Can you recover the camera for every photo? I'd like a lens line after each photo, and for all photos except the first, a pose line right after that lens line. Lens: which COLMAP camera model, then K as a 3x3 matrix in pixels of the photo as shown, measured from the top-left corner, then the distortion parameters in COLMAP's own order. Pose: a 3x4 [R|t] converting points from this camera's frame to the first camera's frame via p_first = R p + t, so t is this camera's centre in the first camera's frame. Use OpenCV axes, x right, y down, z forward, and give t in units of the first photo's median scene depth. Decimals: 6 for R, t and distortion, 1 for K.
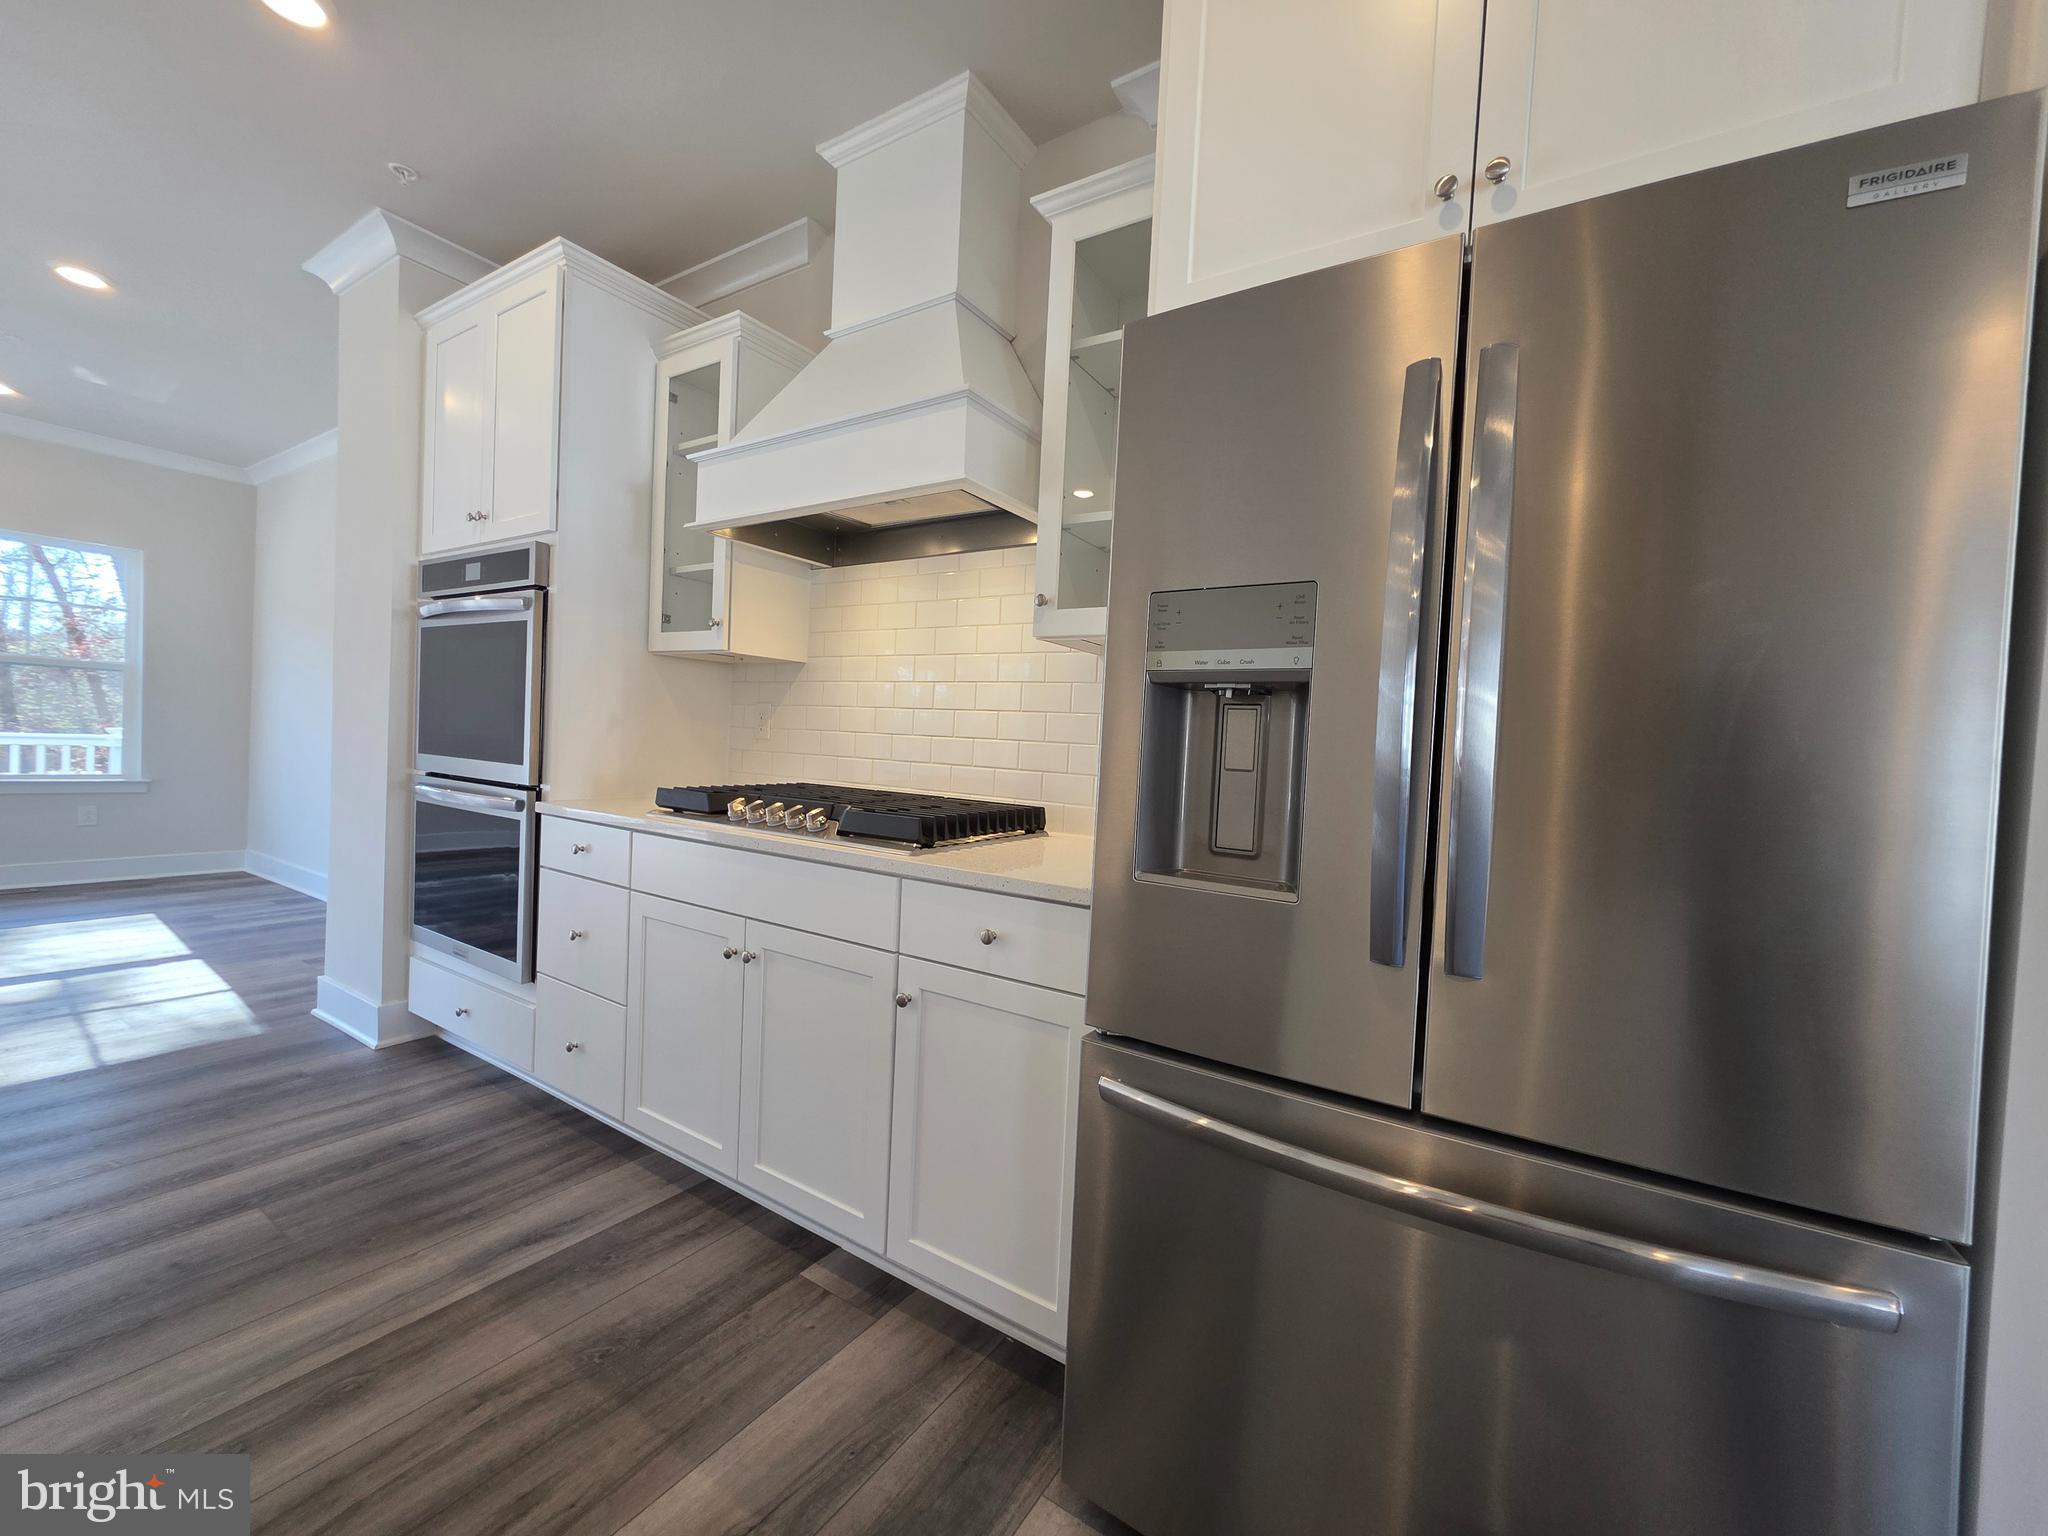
lens RADIAL K [[821.2, 0, 1026.1], [0, 821.2, 762.5], [0, 0, 1]] dist [0.001123, 0.000052]
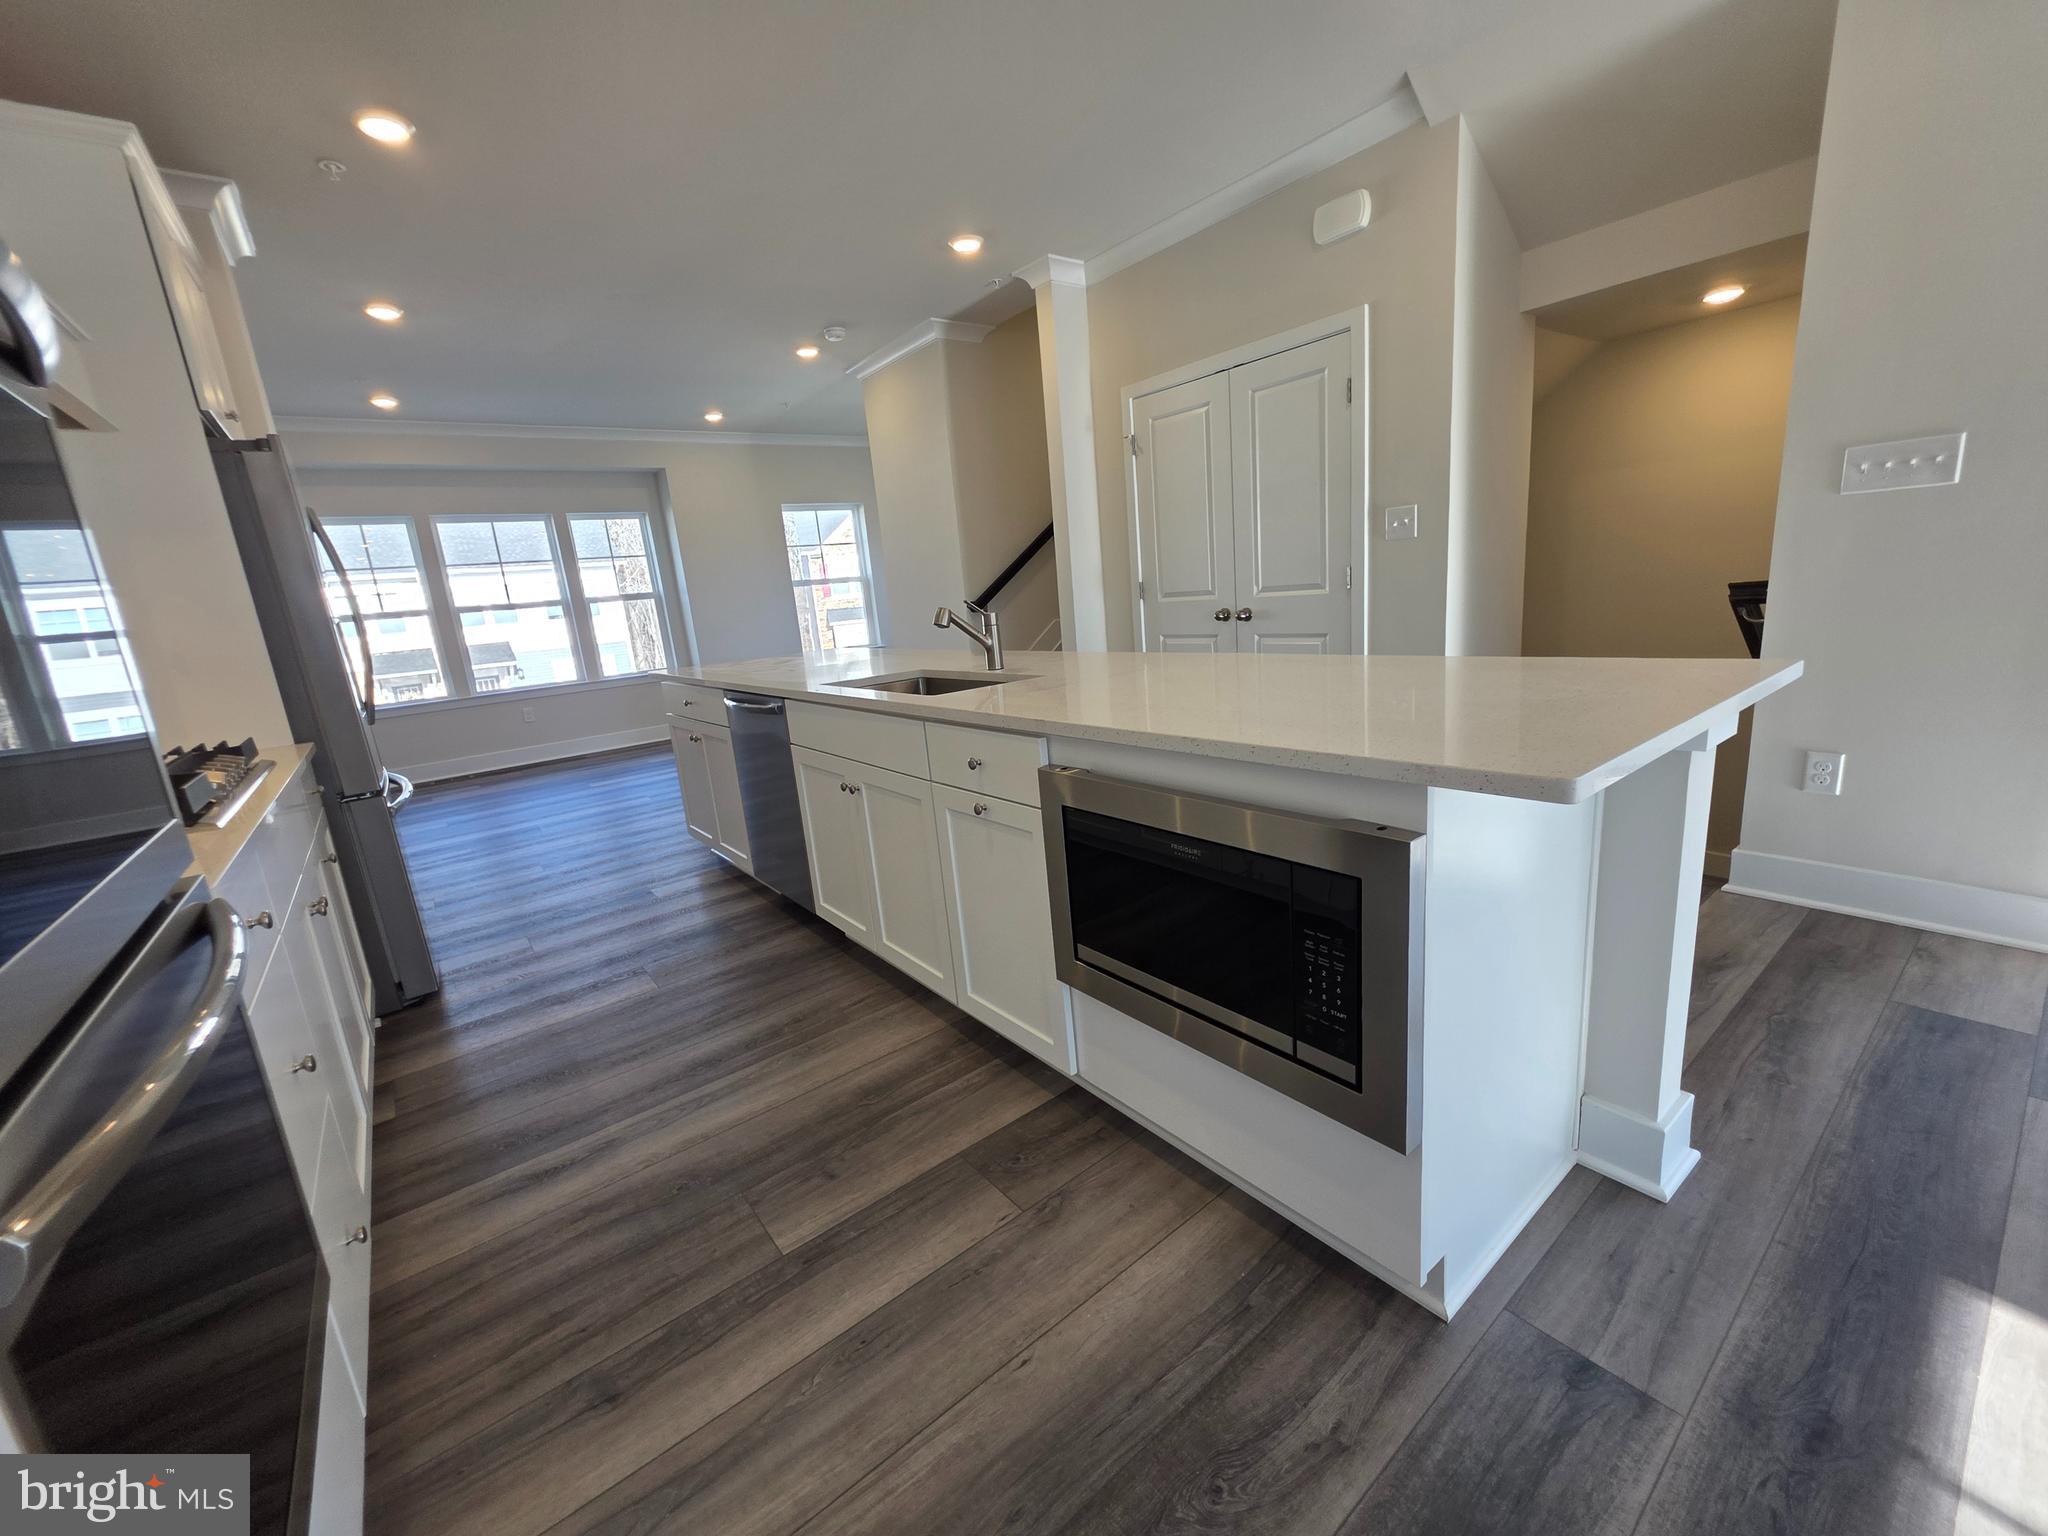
lens RADIAL K [[818.6, 0, 1027.7], [0, 818.6, 767.2], [0, 0, 1]] dist [-0.000645, 0.000014]
pose [[-0.945492, -0.036548, 0.323588, -1.253517], [0.051826, 0.964129, 0.260324, -0.113535], [-0.321495, 0.262905, -0.909682, 1.364114]]
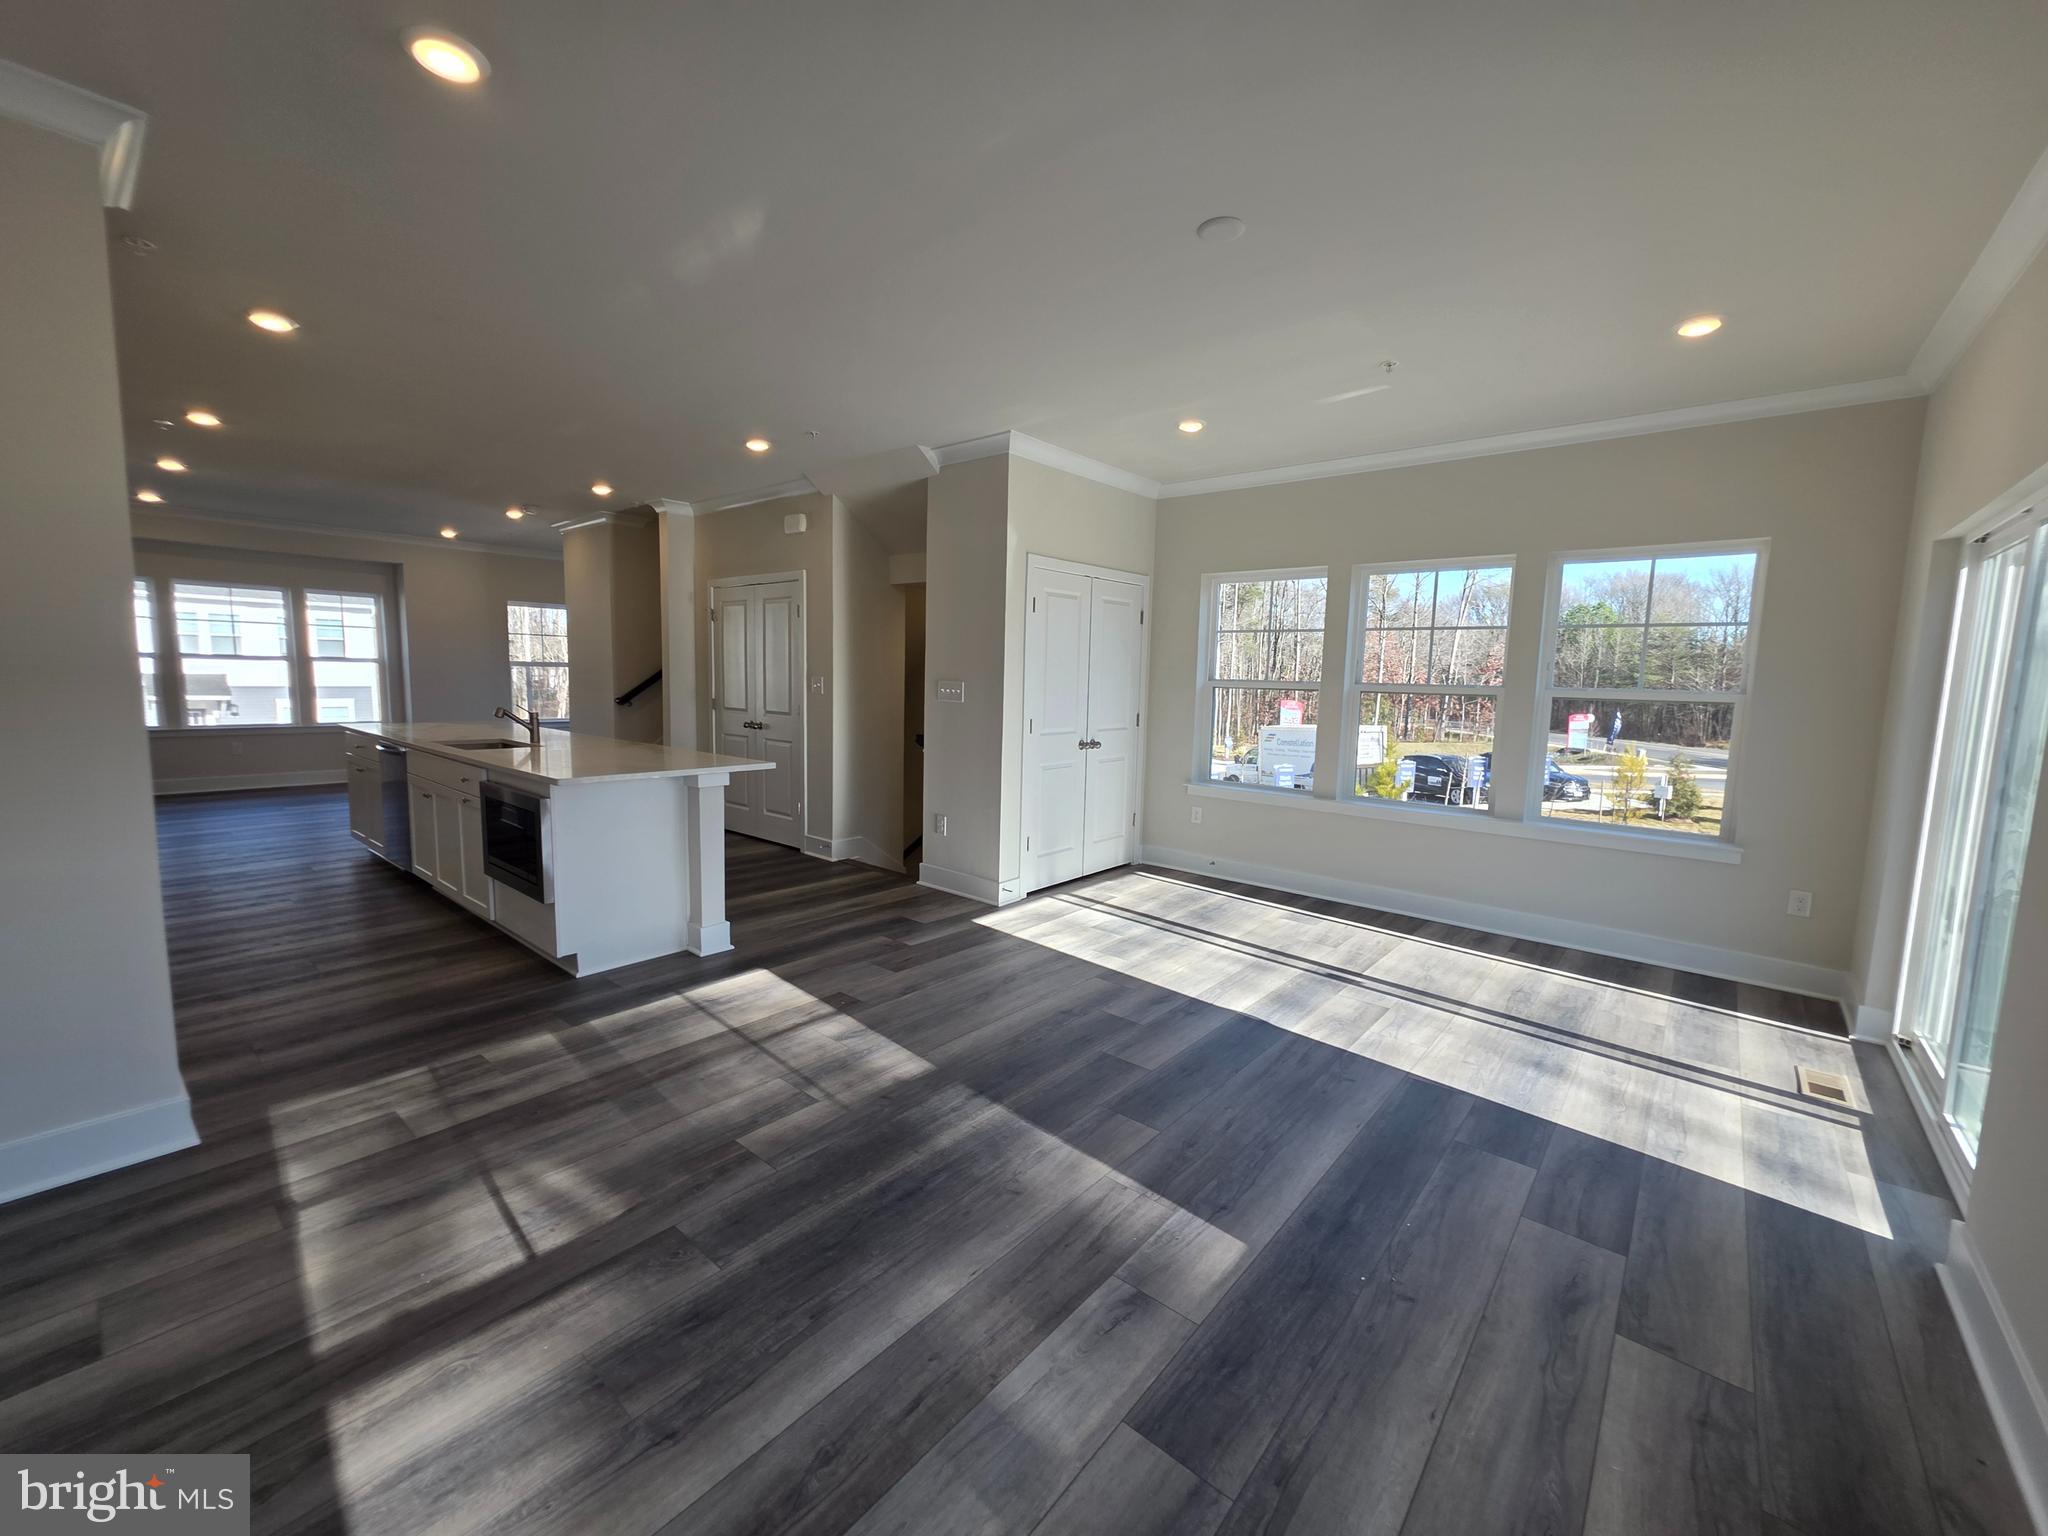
lens RADIAL K [[818.6, 0, 1027.7], [0, 818.6, 767.2], [0, 0, 1]] dist [-0.000645, 0.000014]
pose [[-0.990026, -0.085596, 0.111902, -2.461915], [-0.068997, 0.987080, 0.144610, -0.300249], [-0.122834, 0.135446, -0.983141, 2.344626]]
